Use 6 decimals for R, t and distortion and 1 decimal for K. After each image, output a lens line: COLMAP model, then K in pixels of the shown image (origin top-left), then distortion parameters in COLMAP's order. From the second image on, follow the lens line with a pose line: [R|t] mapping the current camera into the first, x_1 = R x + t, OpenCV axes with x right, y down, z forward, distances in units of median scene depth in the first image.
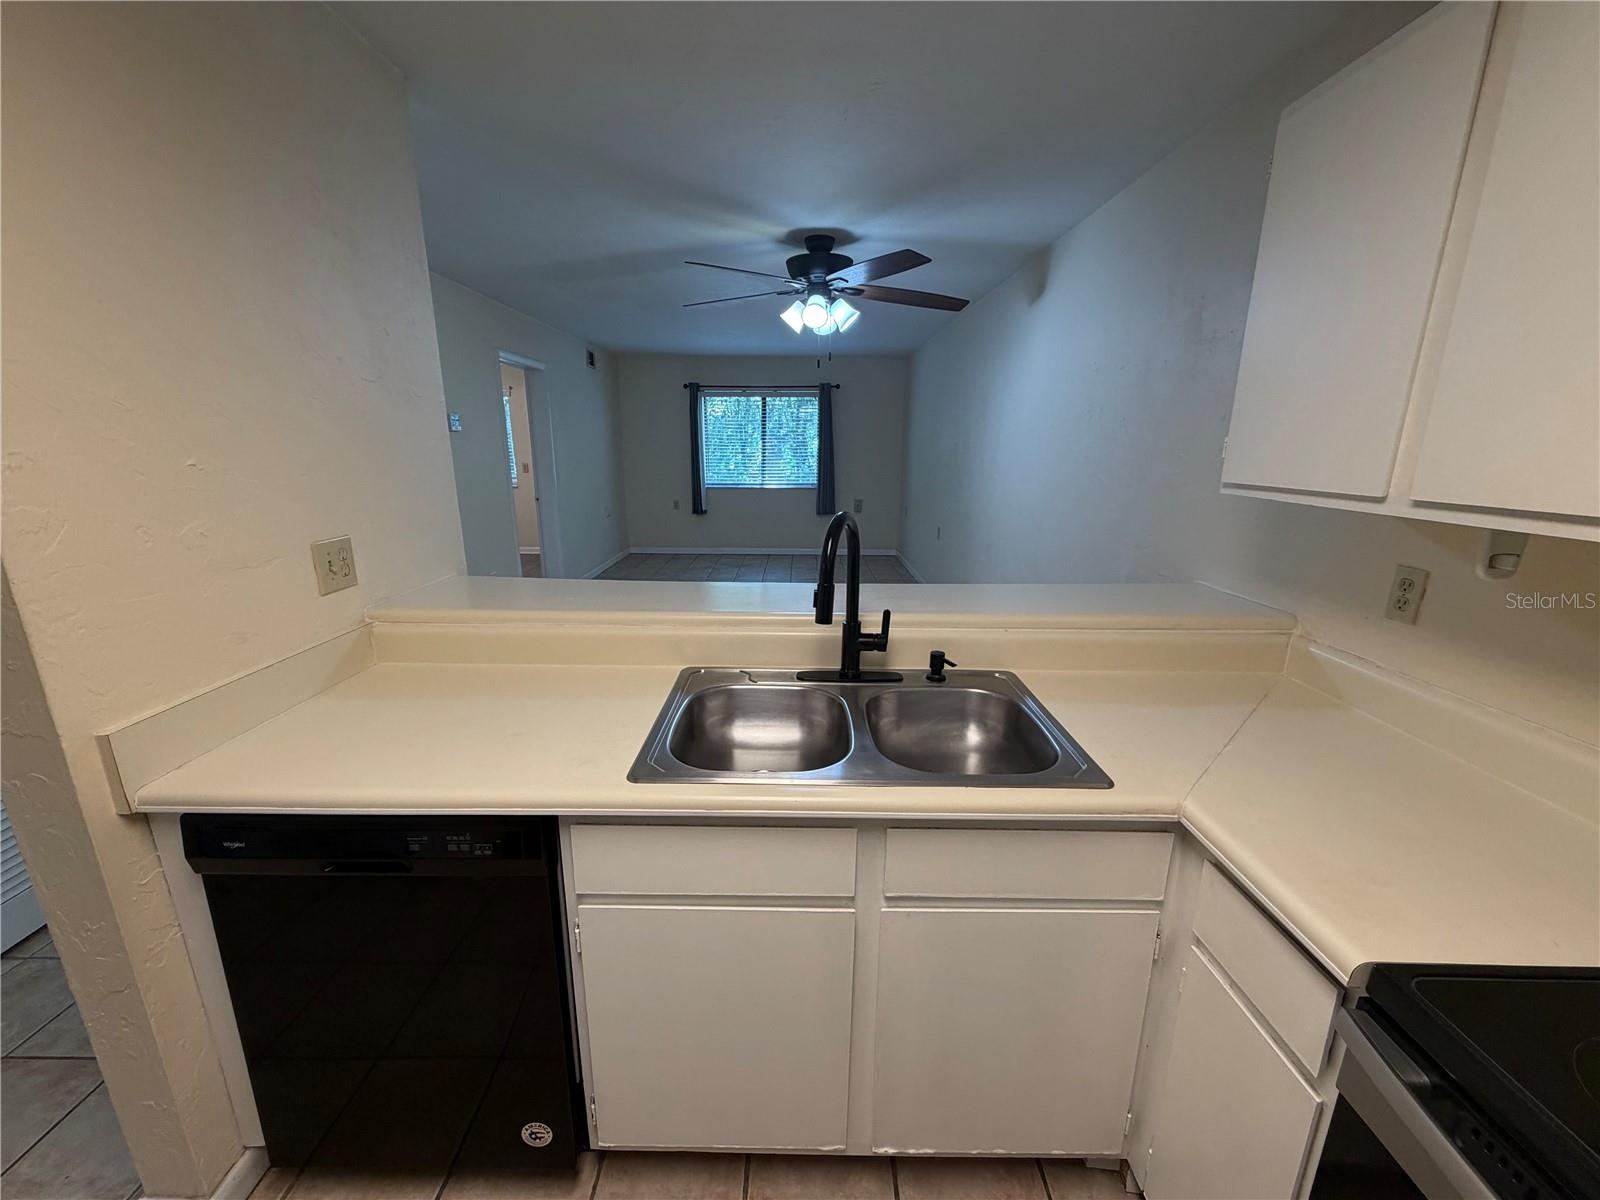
lens RADIAL K [[642.9, 0, 774.2], [0, 642.9, 592.7], [0, 0, 1]] dist [0.002311, 0.000141]
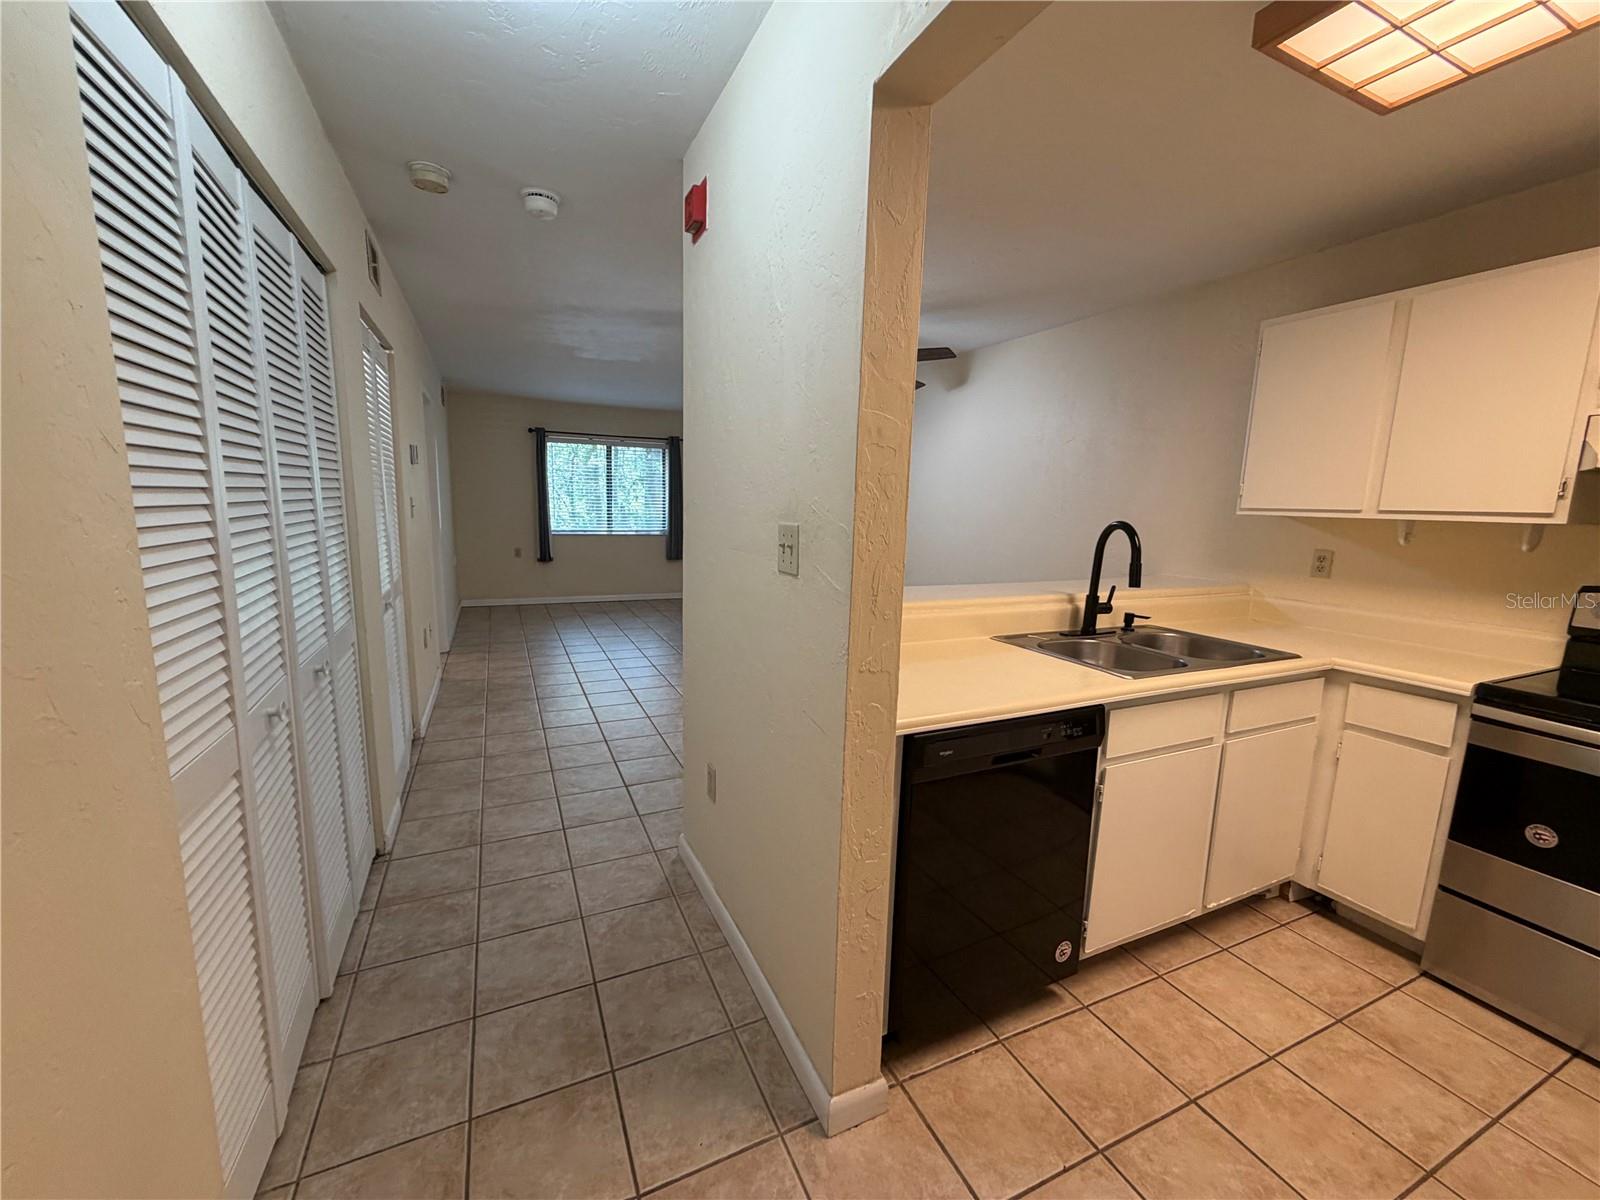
lens RADIAL K [[634.7, 0, 800.0], [0, 634.7, 600.0], [0, 0, 1]] dist [0.001822, 0.000255]
pose [[0.903656, -0.047262, 0.425644, -1.075282], [0.076548, 0.995712, -0.051952, 0.075900], [-0.421363, 0.079528, 0.903398, -0.066082]]
